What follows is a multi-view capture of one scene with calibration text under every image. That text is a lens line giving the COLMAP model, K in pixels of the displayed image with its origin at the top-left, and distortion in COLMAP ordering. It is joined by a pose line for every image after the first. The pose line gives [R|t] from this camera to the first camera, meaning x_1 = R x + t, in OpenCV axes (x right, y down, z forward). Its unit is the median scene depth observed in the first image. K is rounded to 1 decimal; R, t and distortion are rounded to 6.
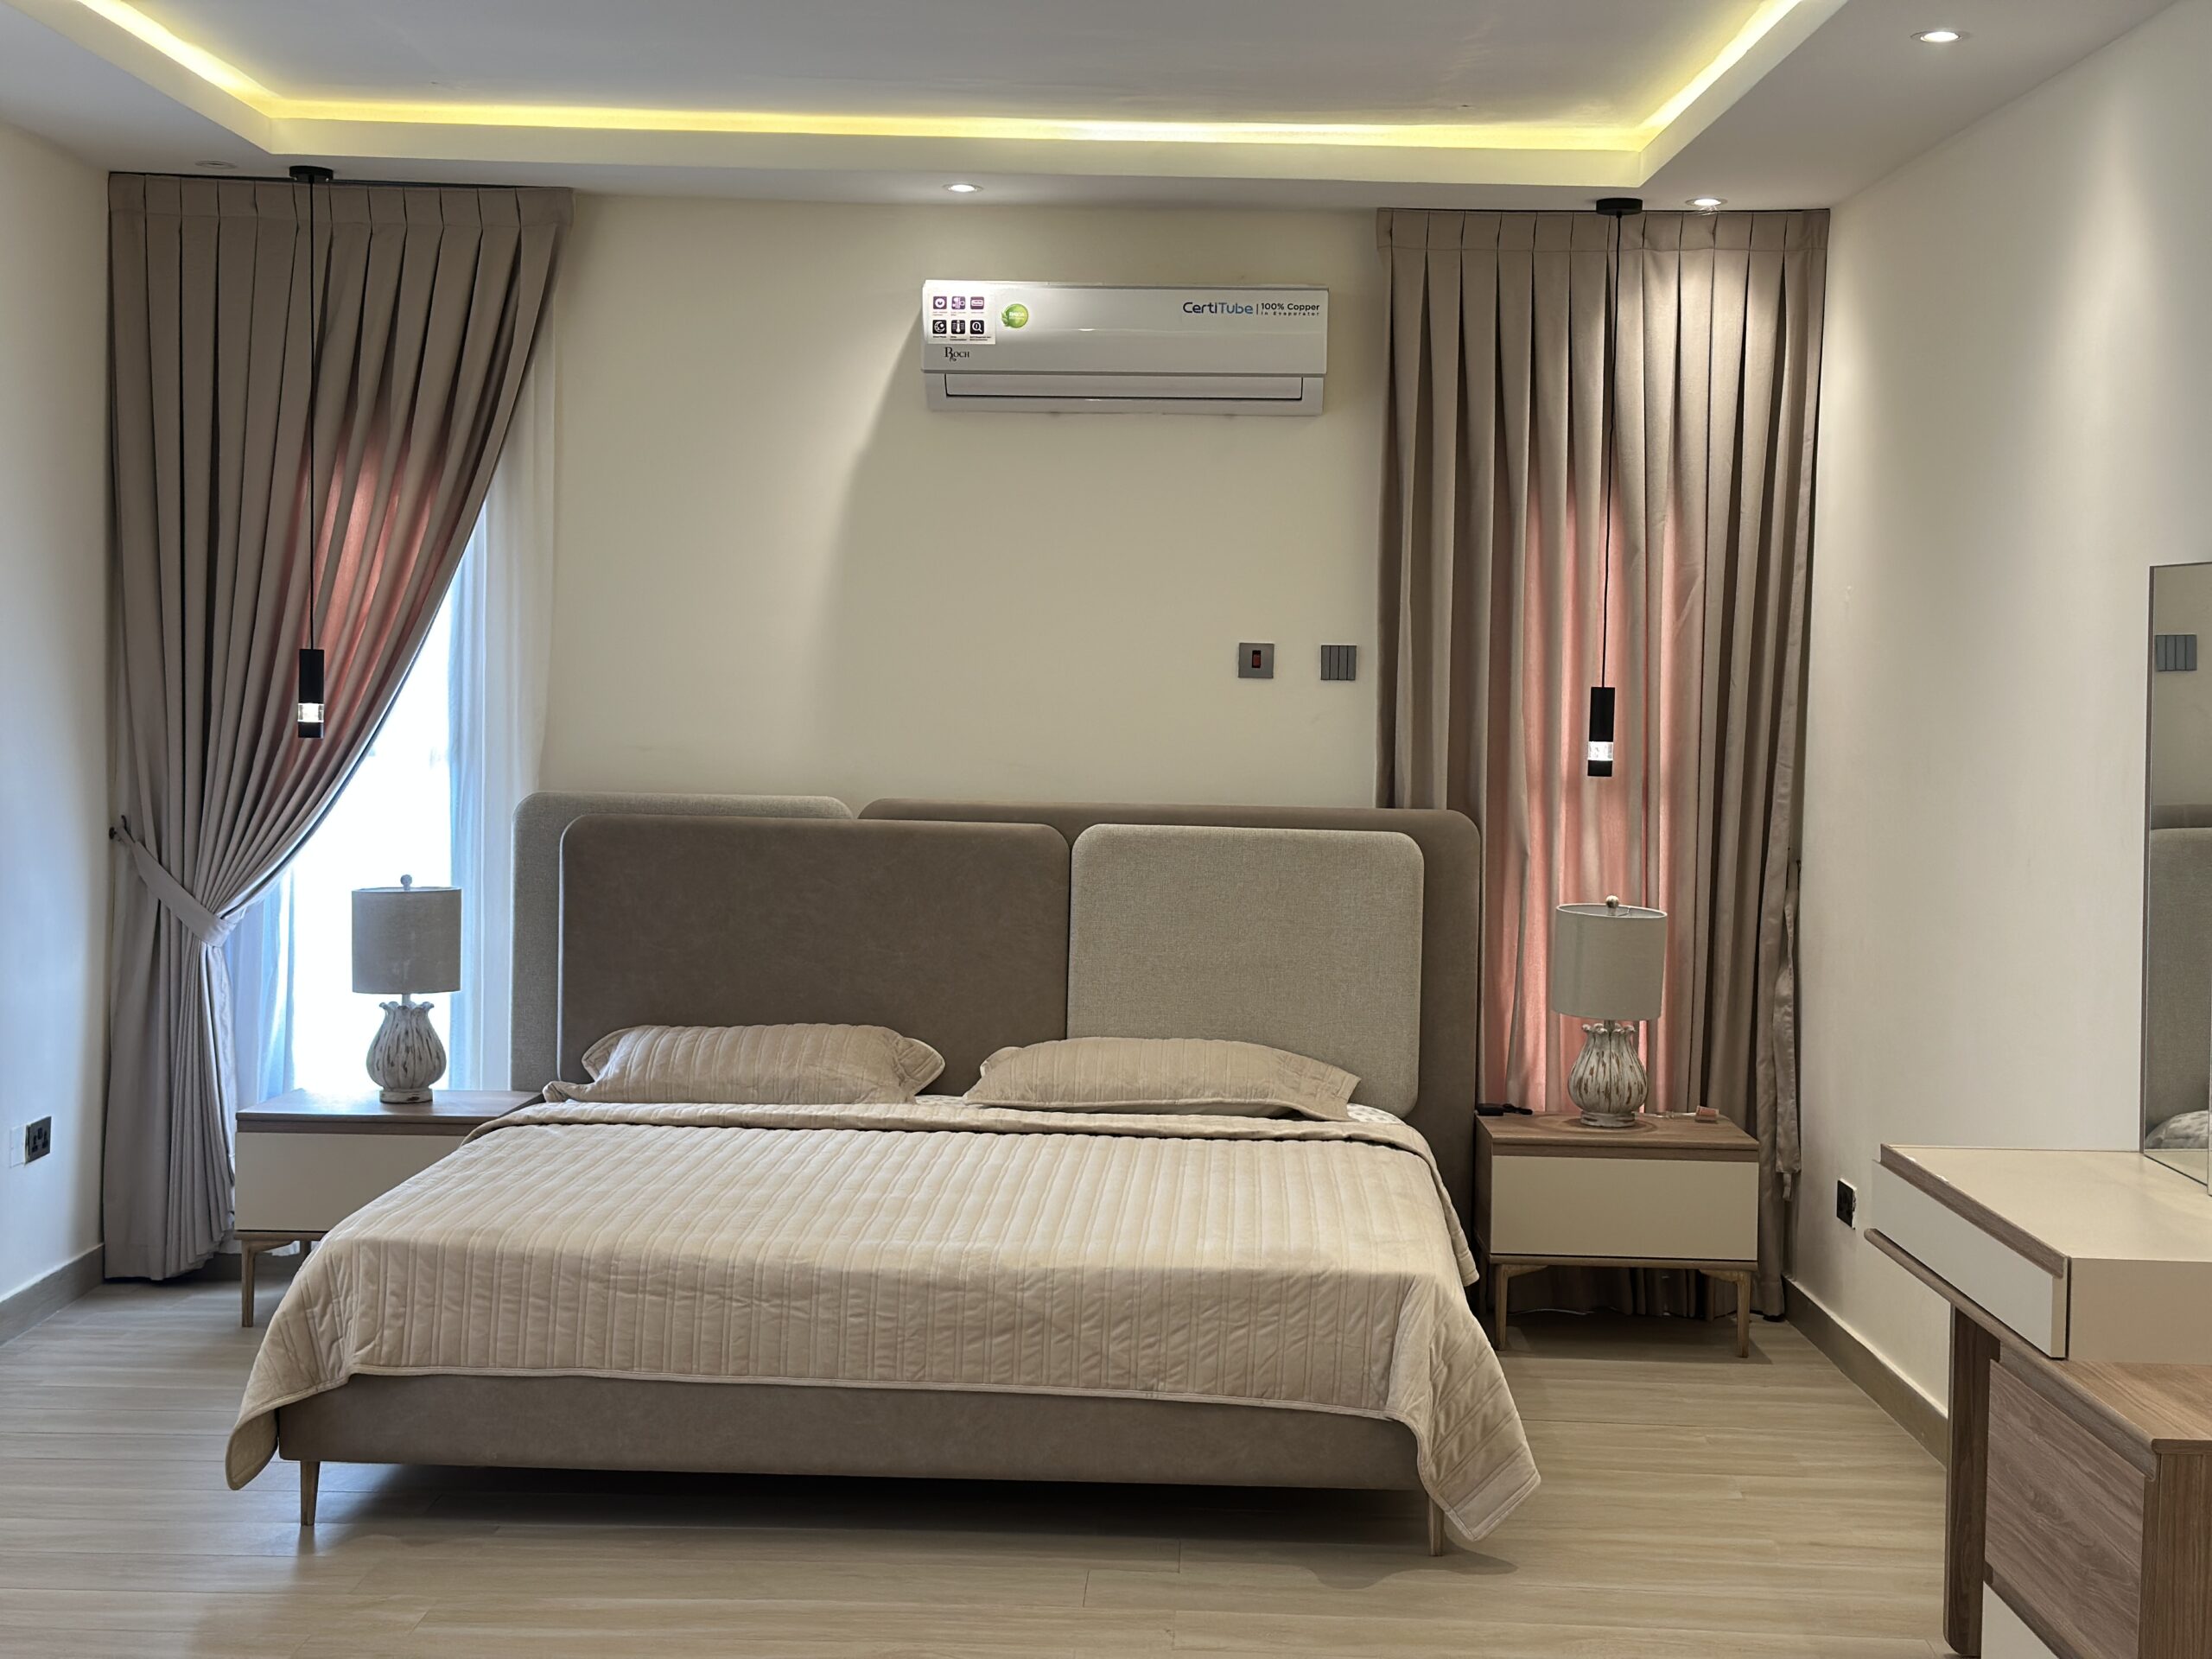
lens RADIAL K [[3089.2, 0, 1112.5], [0, 3089.2, 822.1], [0, 0, 1]] dist [0.146075, 0.000000]
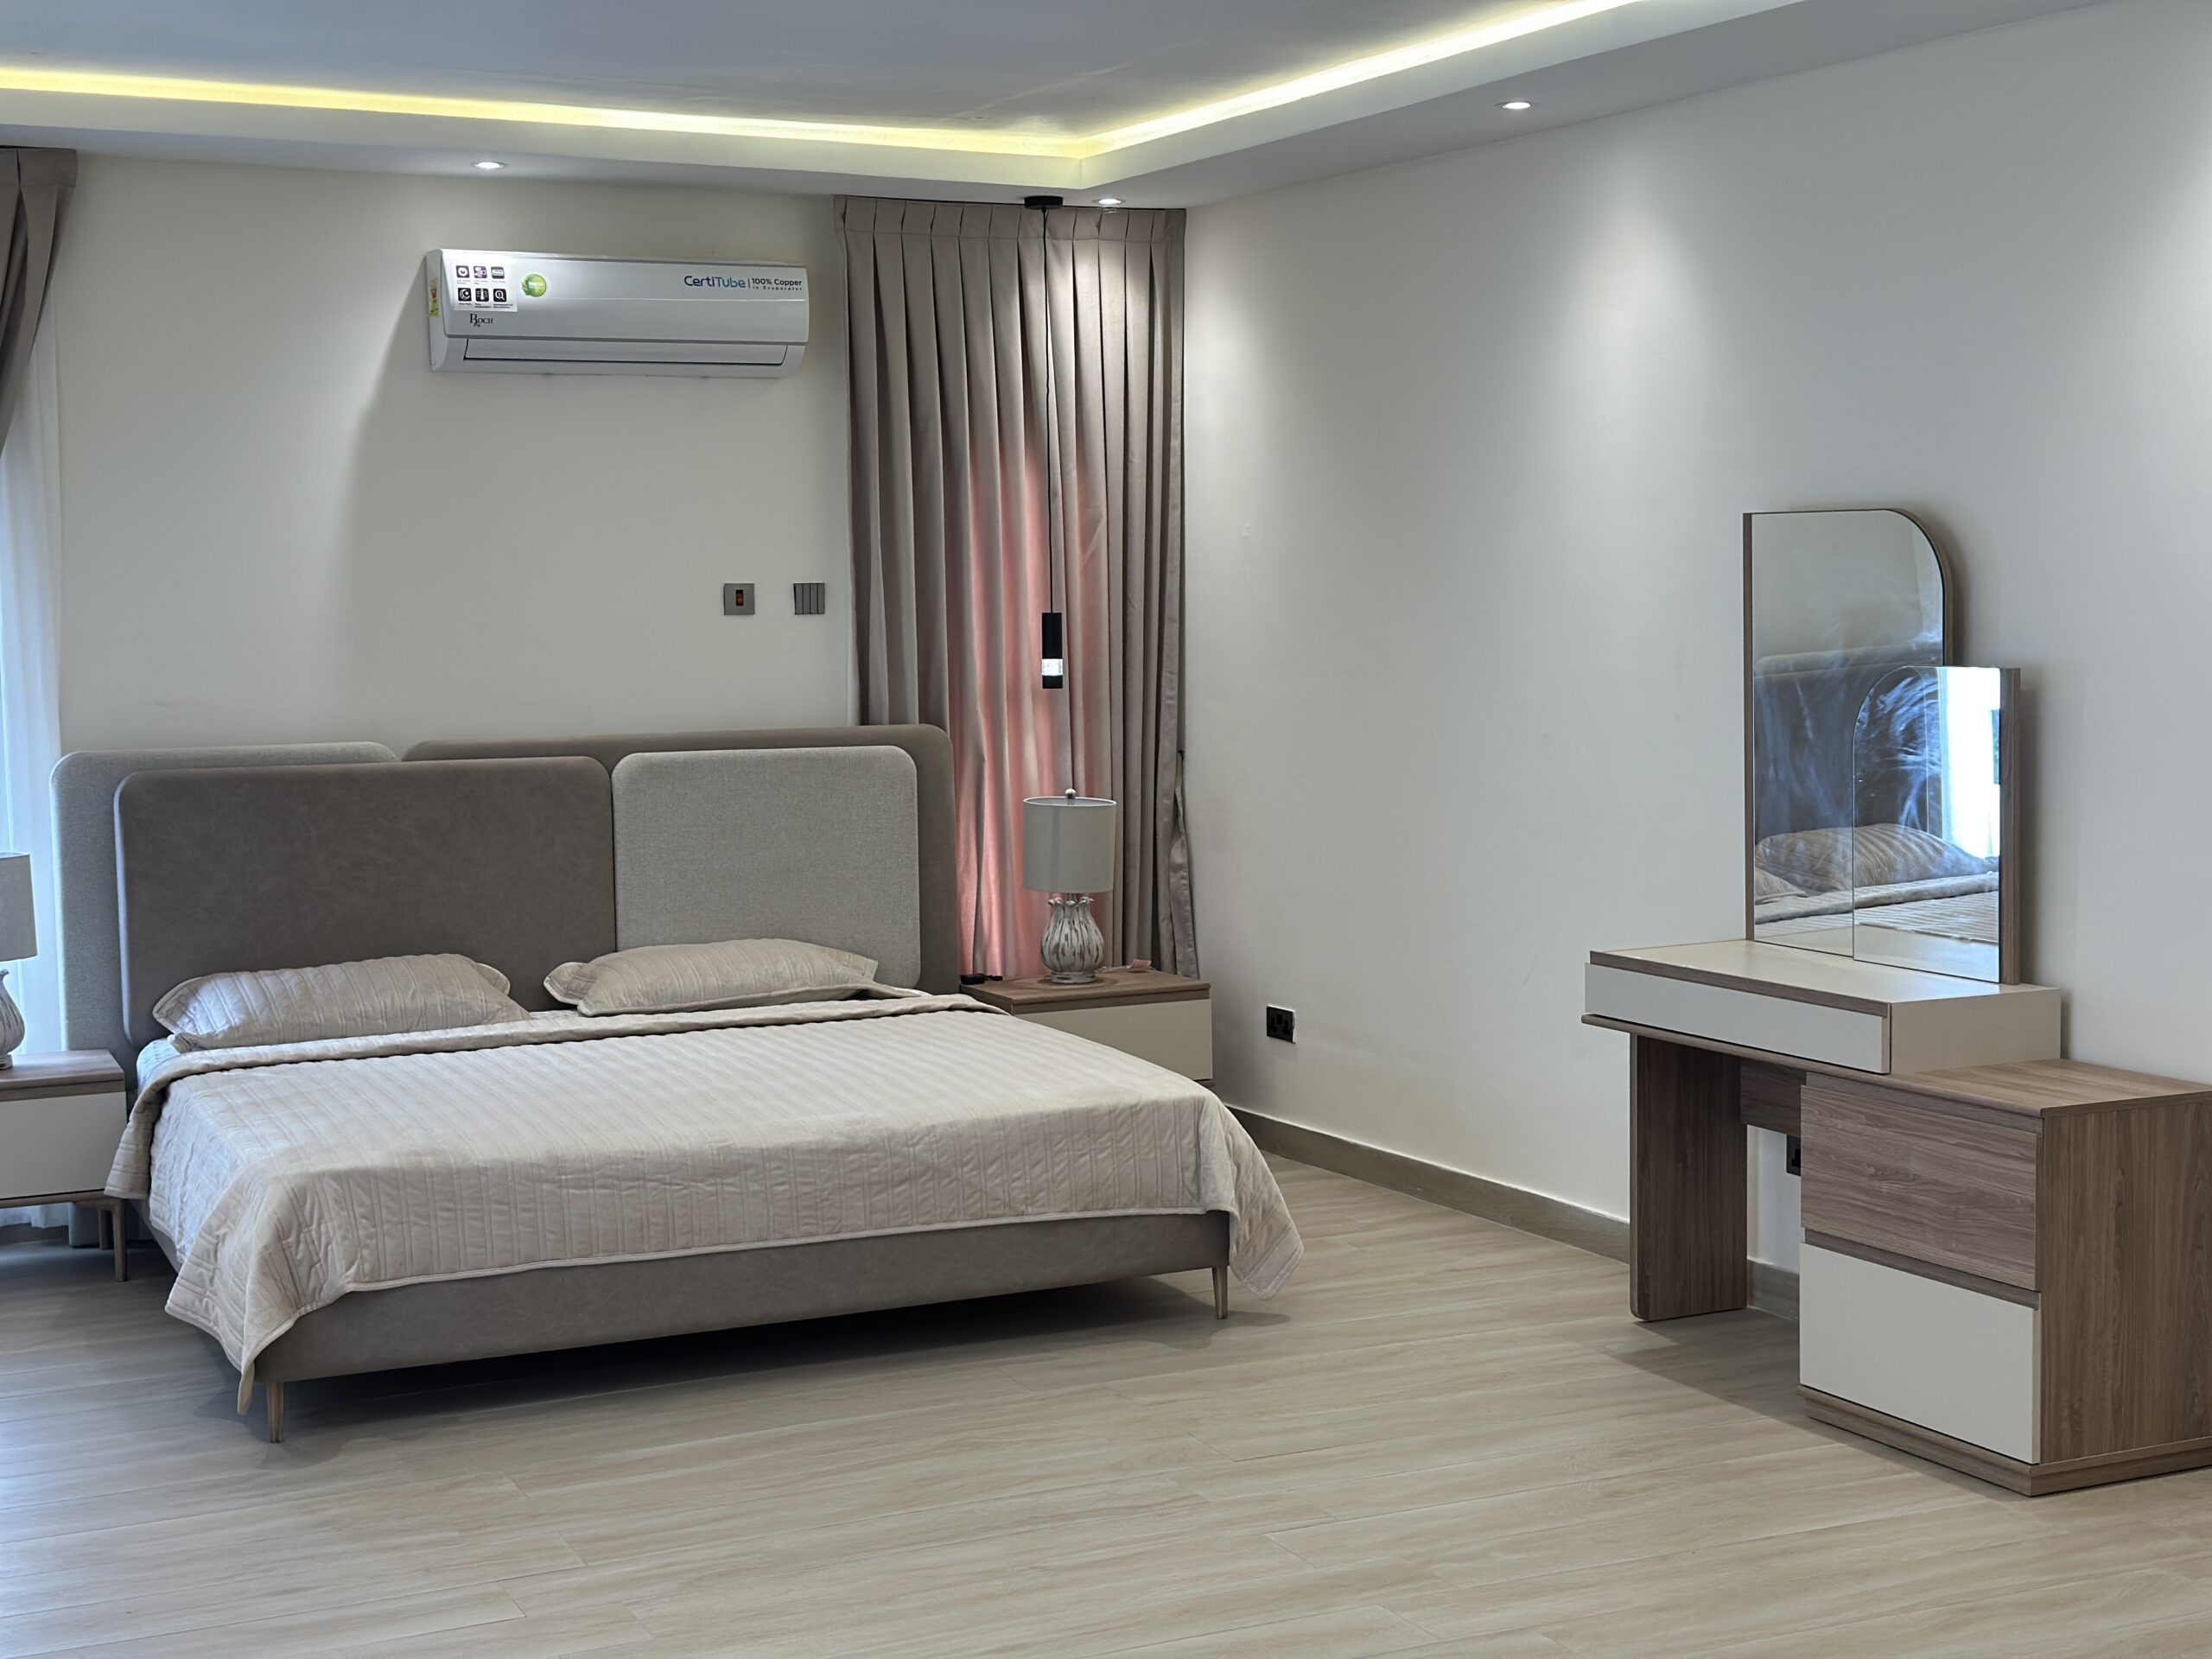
lens RADIAL K [[3089.2, 0, 1100.3], [0, 3089.2, 835.7], [0, 0, 1]] dist [0.146075, 0.000000]
pose [[0.889677, -0.069184, 0.451319, -0.357960], [0.053676, 0.997447, 0.047089, -0.013172], [-0.453424, -0.017669, 0.891120, -0.056604]]
